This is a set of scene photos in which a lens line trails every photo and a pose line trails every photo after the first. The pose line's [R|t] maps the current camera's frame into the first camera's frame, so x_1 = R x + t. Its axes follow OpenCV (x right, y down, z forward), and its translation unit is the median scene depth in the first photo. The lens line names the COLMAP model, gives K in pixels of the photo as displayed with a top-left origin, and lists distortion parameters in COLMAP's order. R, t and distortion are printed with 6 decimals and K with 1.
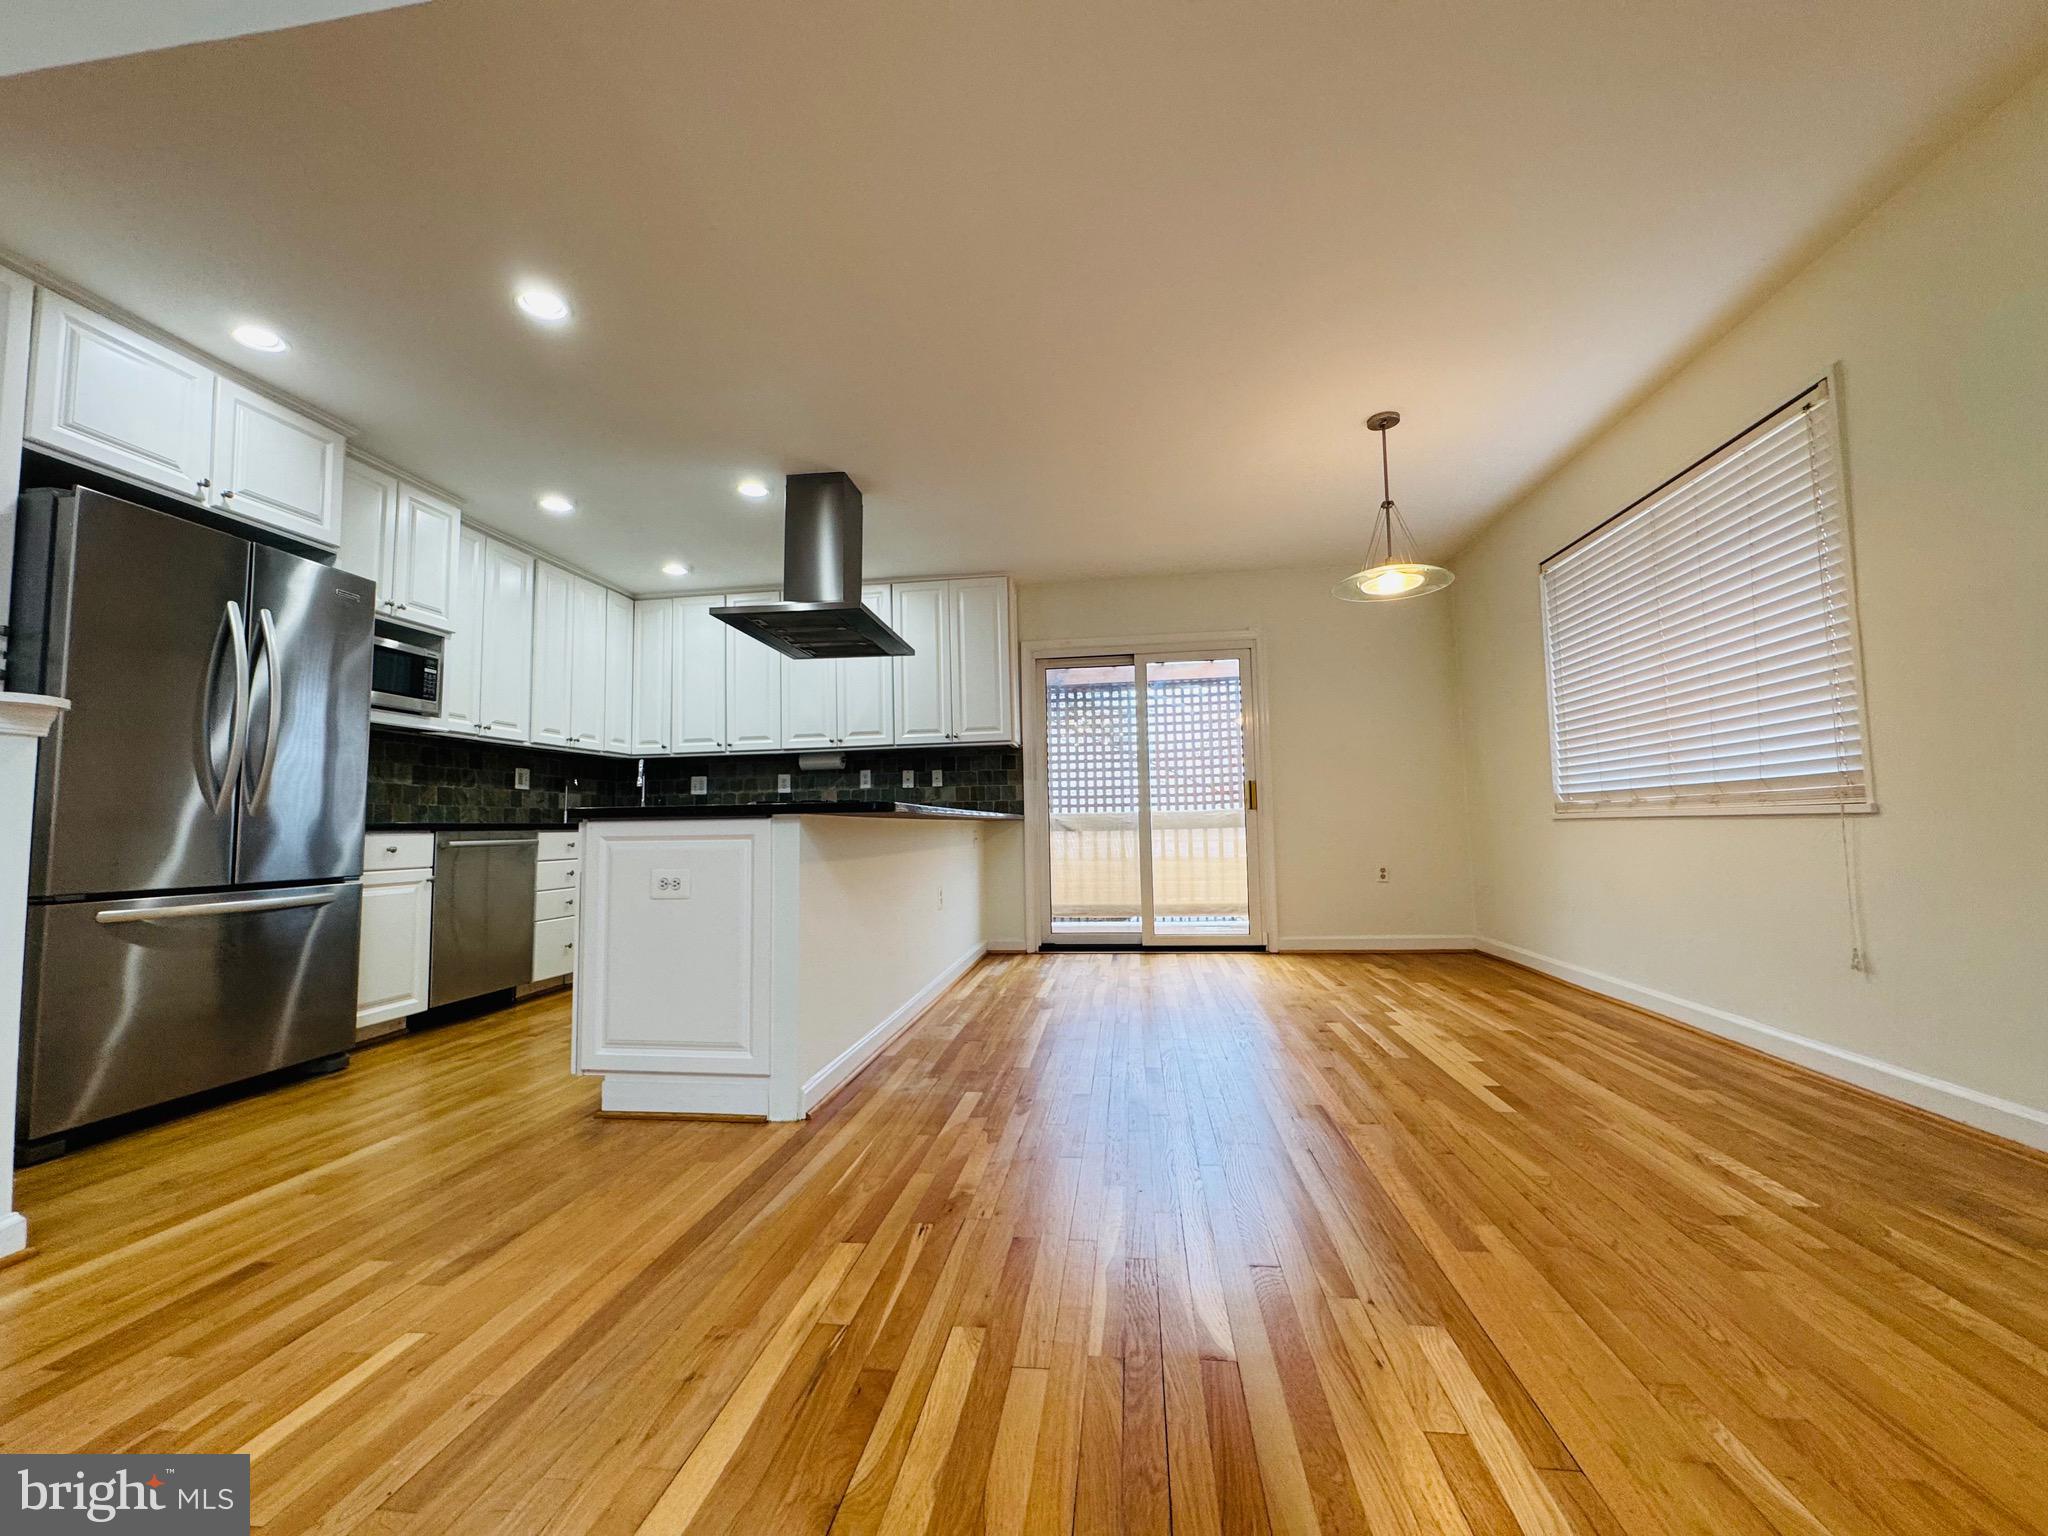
lens RADIAL K [[815.4, 0, 1025.8], [0, 815.4, 767.3], [0, 0, 1]] dist [-0.002852, 0.000216]
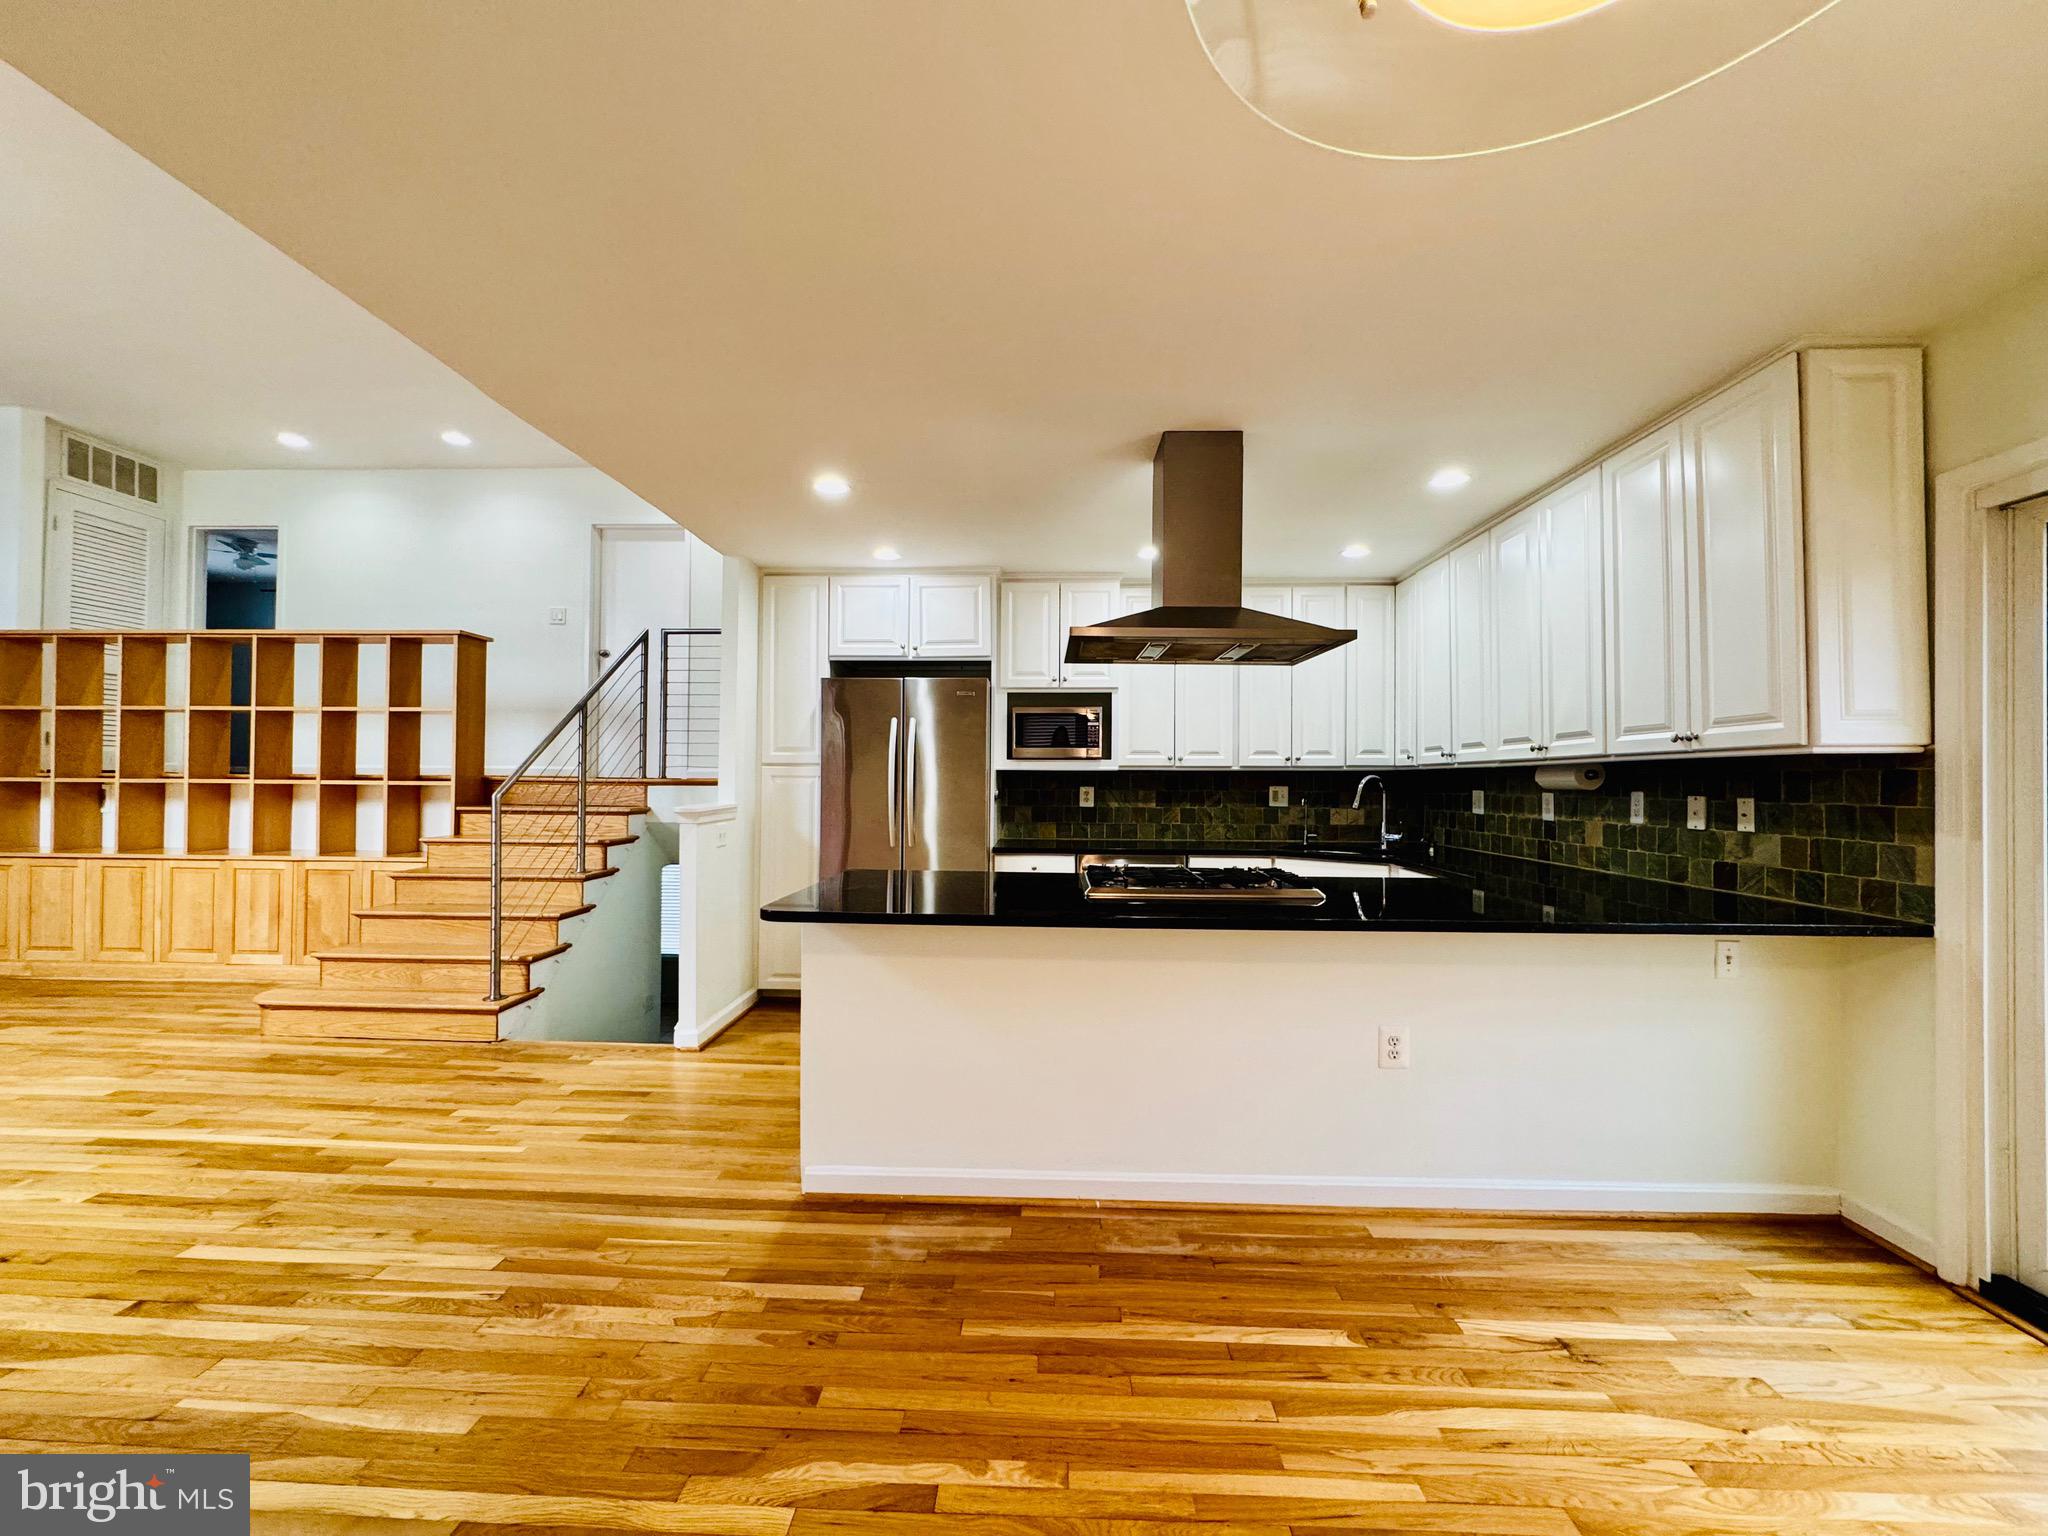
lens RADIAL K [[815.4, 0, 1027.5], [0, 815.4, 764.6], [0, 0, 1]] dist [-0.002852, 0.000216]
pose [[0.088947, 0.001902, -0.996035, 0.501520], [0.064114, 0.997913, 0.007631, -0.071084], [0.993971, -0.064539, 0.088639, 0.773364]]
